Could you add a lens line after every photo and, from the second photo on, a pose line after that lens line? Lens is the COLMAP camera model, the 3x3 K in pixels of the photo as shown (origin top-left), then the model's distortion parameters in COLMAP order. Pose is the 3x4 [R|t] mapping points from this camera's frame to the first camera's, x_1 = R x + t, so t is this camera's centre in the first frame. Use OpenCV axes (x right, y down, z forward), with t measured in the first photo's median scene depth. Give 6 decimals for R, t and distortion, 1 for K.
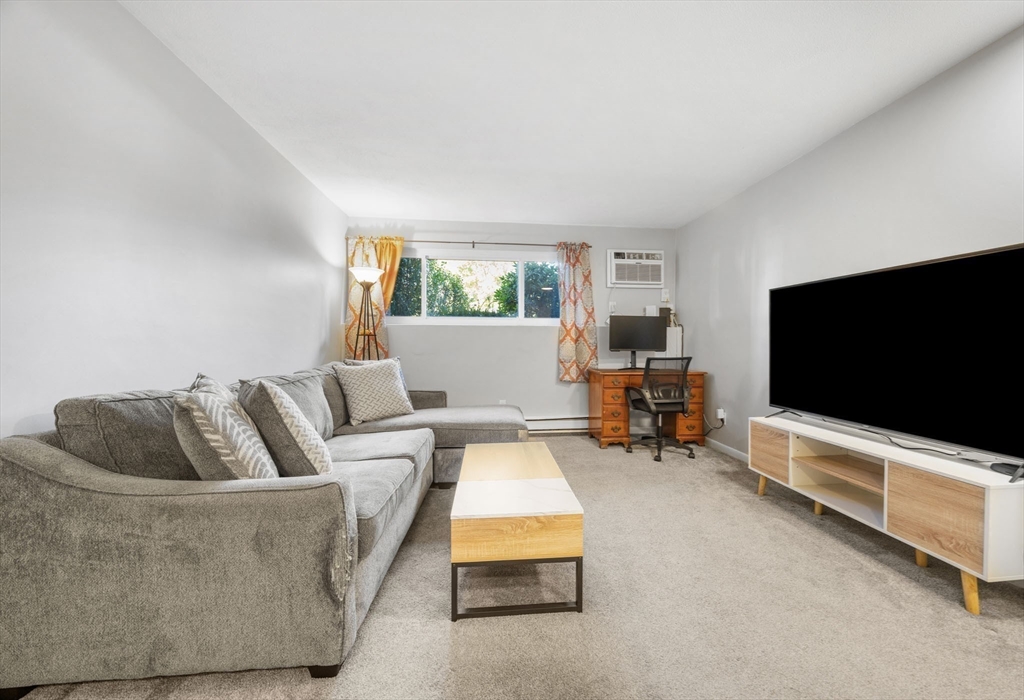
lens RADIAL K [[415.7, 0, 512.0], [0, 415.7, 350.0], [0, 0, 1]] dist [-0.000044, -0.000007]
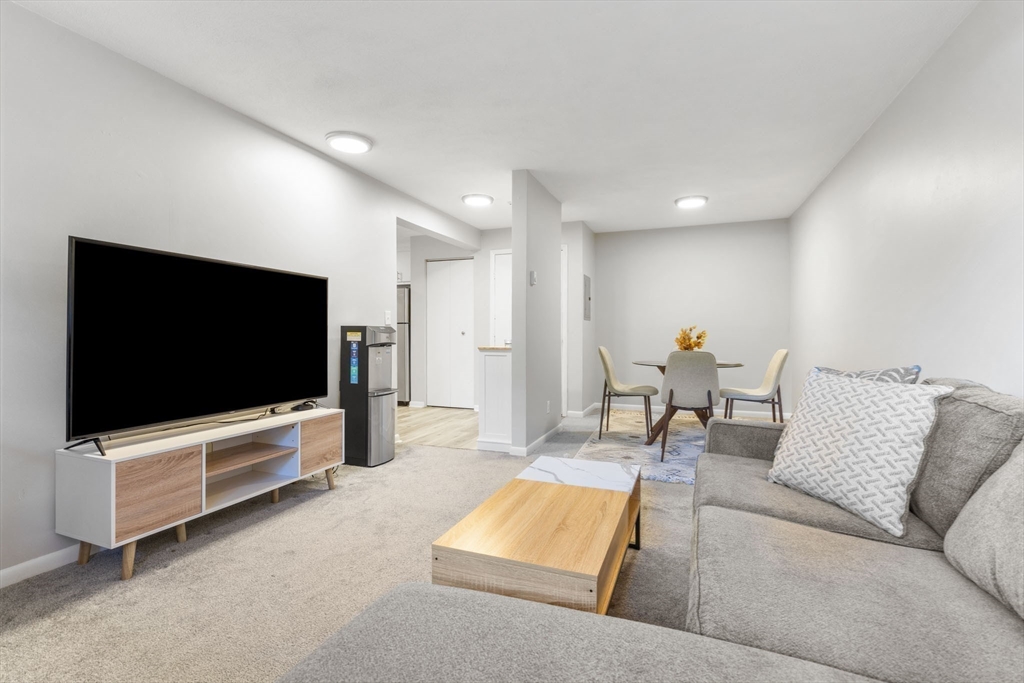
lens RADIAL K [[462.4, 0, 511.2], [0, 462.4, 330.2], [0, 0, 1]] dist [-0.000333, -0.000051]
pose [[-0.907526, -0.006248, 0.419949, -0.218584], [-0.002500, 0.999952, 0.009474, -0.027056], [-0.419988, 0.007548, -0.907498, 1.482906]]
